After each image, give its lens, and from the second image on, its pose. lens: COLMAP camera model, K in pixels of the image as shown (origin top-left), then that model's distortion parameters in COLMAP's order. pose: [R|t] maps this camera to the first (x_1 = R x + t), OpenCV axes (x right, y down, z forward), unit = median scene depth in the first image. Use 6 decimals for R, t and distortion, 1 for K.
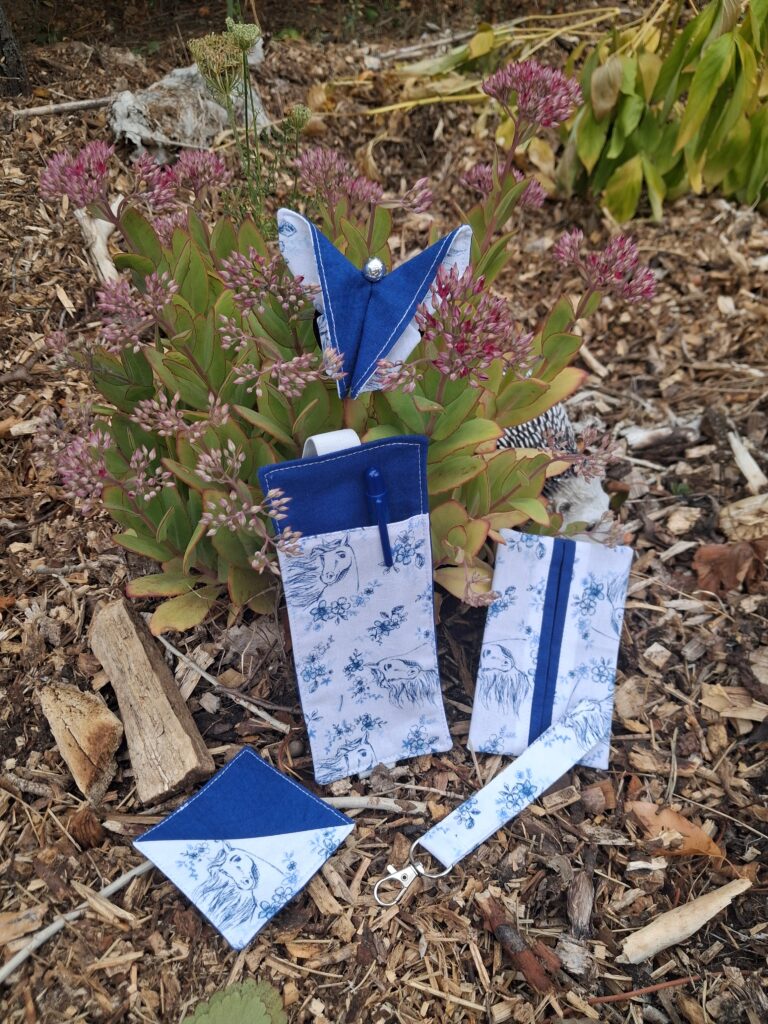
lens RADIAL K [[811.8, 0, 384.0], [0, 811.8, 512.0], [0, 0, 1]] dist [-0.010119, -0.010503]
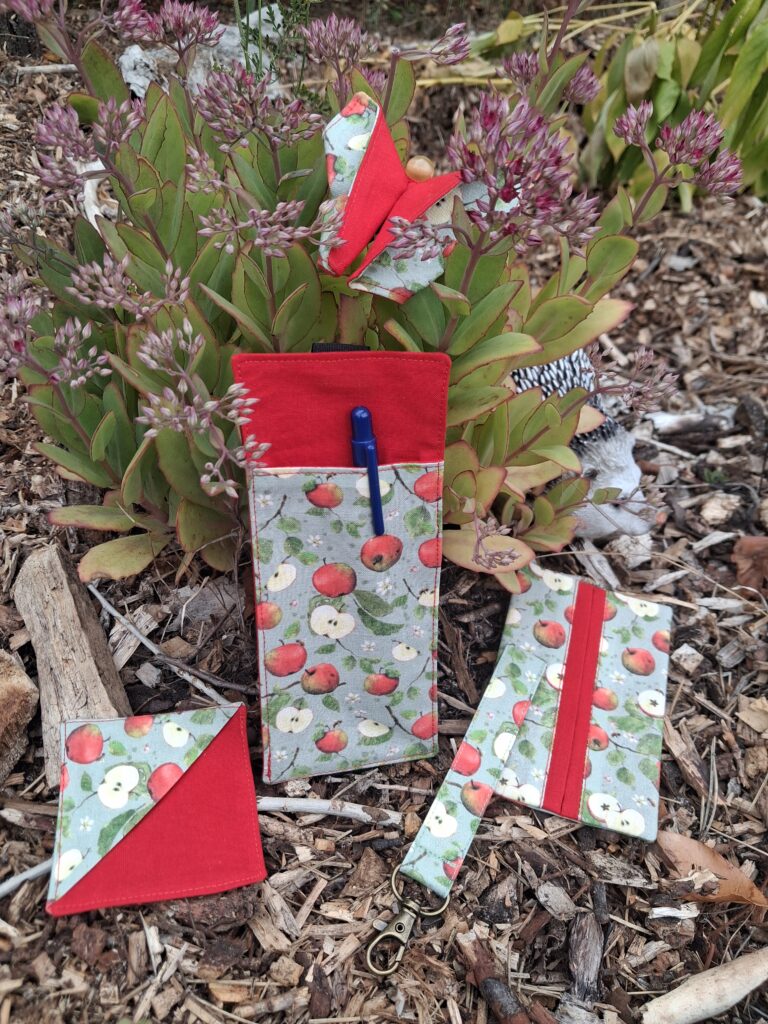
lens RADIAL K [[799.6, 0, 376.5], [0, 799.6, 510.8], [0, 0, 1]] dist [-0.018553, 0.005239]
pose [[0.997239, 0.074047, 0.005605, 0.000294], [-0.073835, 0.996771, -0.031571, 0.076021], [-0.007925, 0.031069, 0.999486, 0.177224]]
